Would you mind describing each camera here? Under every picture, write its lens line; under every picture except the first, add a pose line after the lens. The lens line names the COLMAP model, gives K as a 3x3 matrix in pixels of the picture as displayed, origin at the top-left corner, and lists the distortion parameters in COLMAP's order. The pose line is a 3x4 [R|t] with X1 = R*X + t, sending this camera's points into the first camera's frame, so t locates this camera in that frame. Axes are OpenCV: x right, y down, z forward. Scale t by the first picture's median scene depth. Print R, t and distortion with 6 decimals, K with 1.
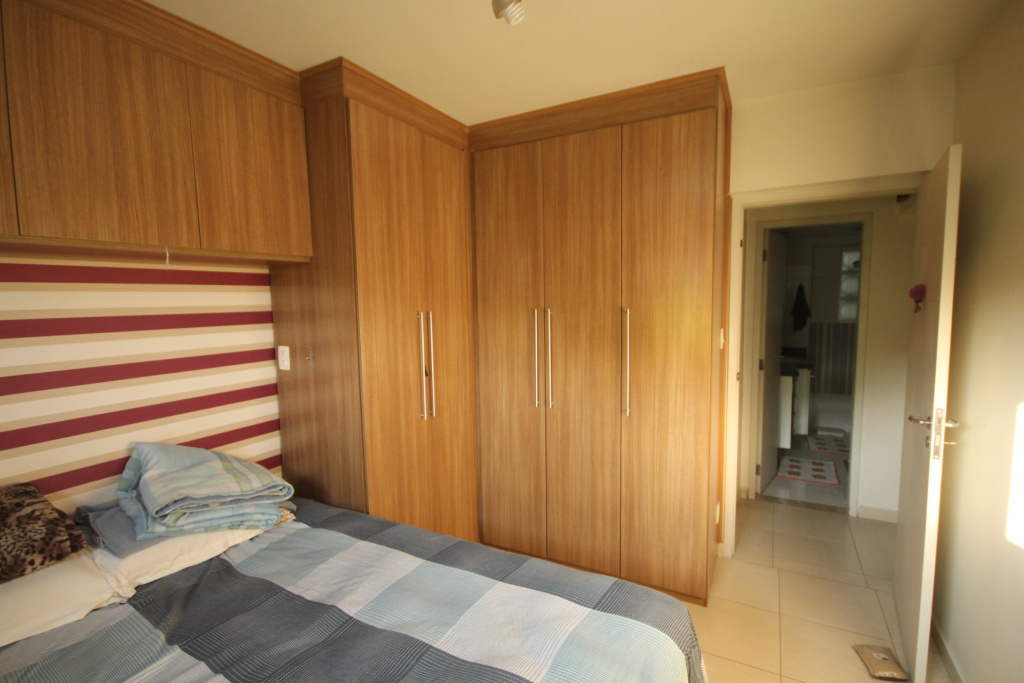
lens RADIAL K [[478.1, 0, 513.1], [0, 478.1, 343.4], [0, 0, 1]] dist [0.002544, -0.000212]
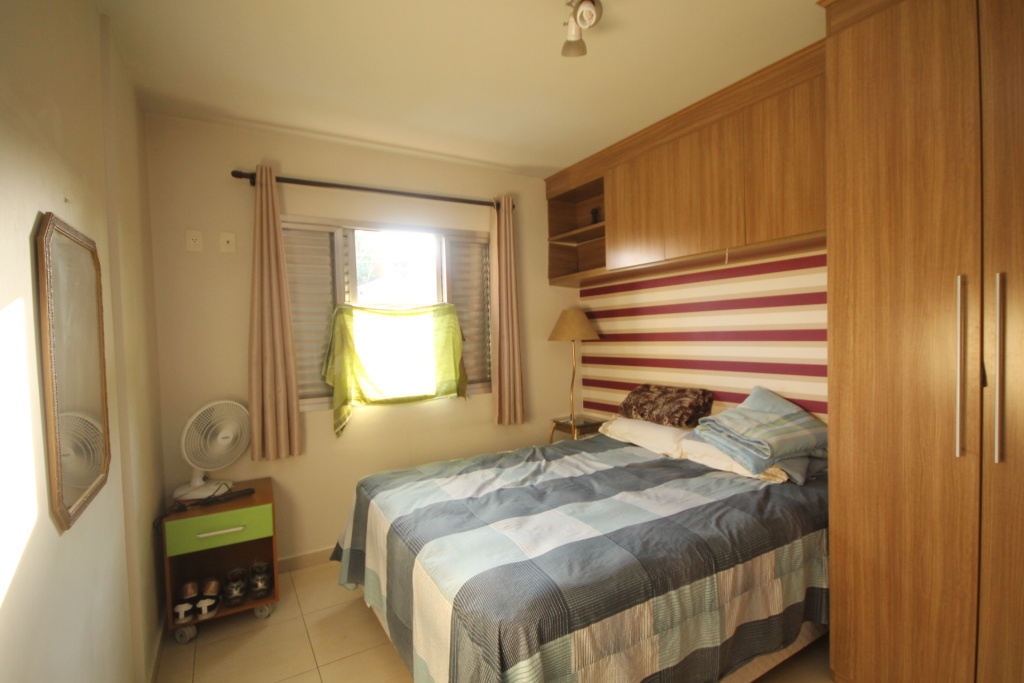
lens RADIAL K [[478.1, 0, 510.2], [0, 478.1, 345.2], [0, 0, 1]] dist [0.002544, -0.000212]
pose [[-0.507640, 0.057532, -0.859646, 0.834913], [-0.038060, 0.995297, 0.089086, -0.014143], [0.860728, 0.077941, -0.503063, 1.124953]]
